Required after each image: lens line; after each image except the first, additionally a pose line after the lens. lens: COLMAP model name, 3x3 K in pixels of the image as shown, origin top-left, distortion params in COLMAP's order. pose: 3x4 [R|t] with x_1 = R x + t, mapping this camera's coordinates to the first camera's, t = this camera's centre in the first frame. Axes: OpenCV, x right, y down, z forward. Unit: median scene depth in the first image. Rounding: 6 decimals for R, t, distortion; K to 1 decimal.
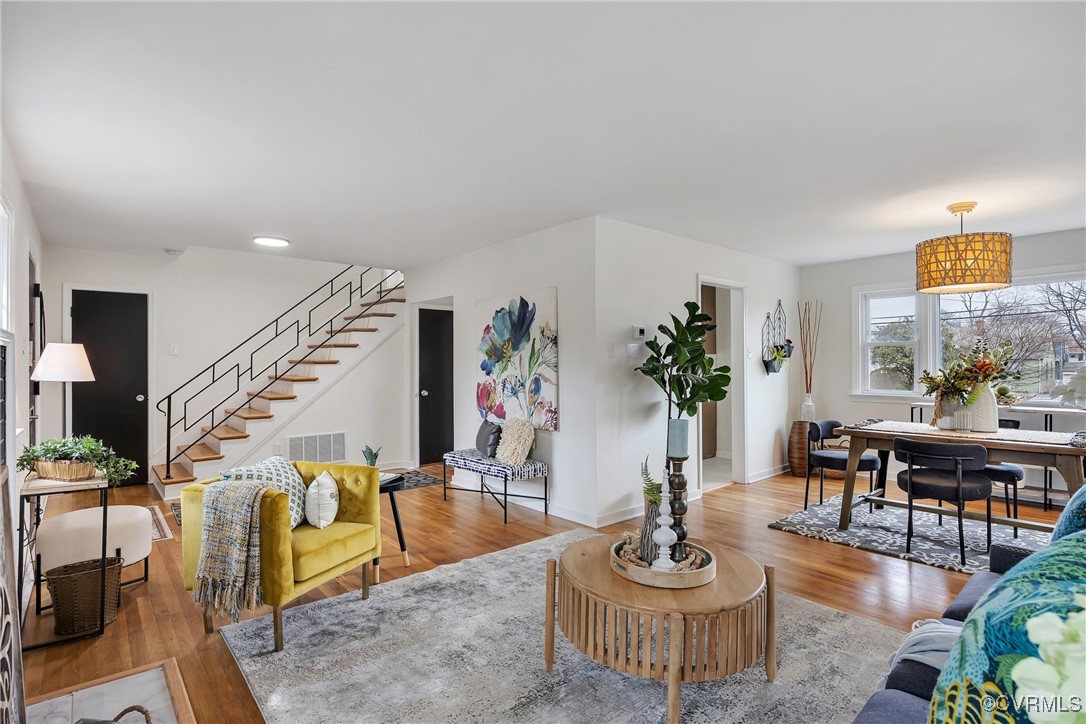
lens RADIAL K [[532.3, 0, 550.7], [0, 532.3, 363.8], [0, 0, 1]] dist [0.004755, 0.000594]
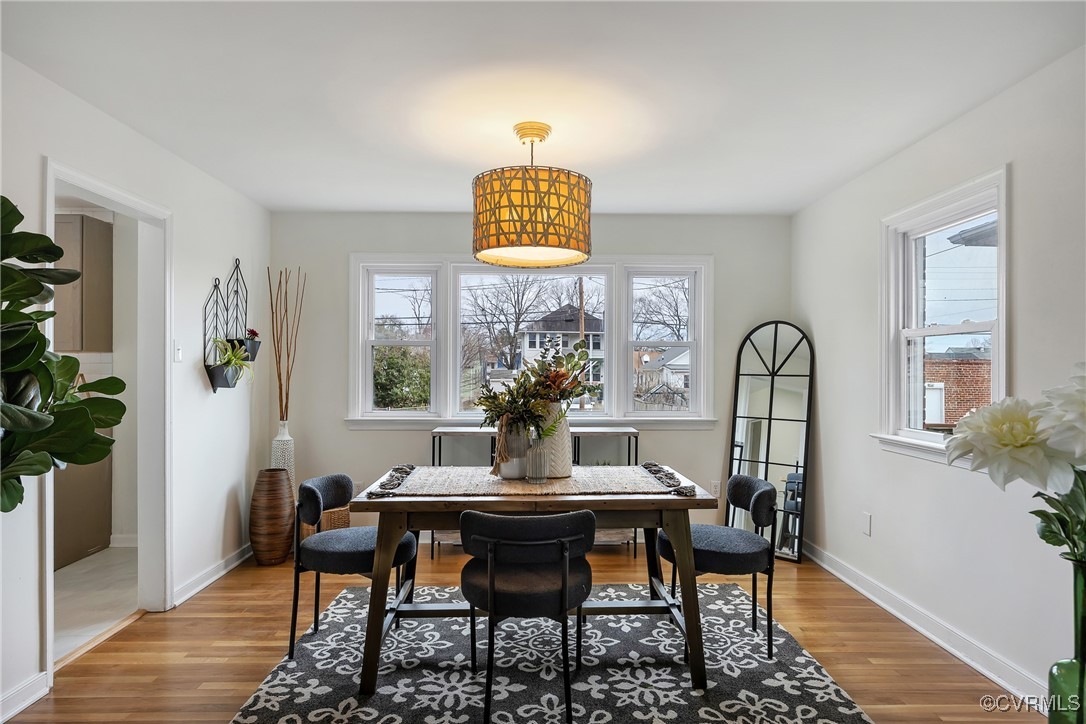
lens RADIAL K [[627.4, 0, 543.0], [0, 627.4, 366.1], [0, 0, 1]] dist [-0.005536, 0.002533]
pose [[0.639255, 0.009219, 0.768939, 0.179512], [-0.004865, 0.999957, -0.007945, -0.003185], [-0.768979, 0.001338, 0.639272, 0.459479]]
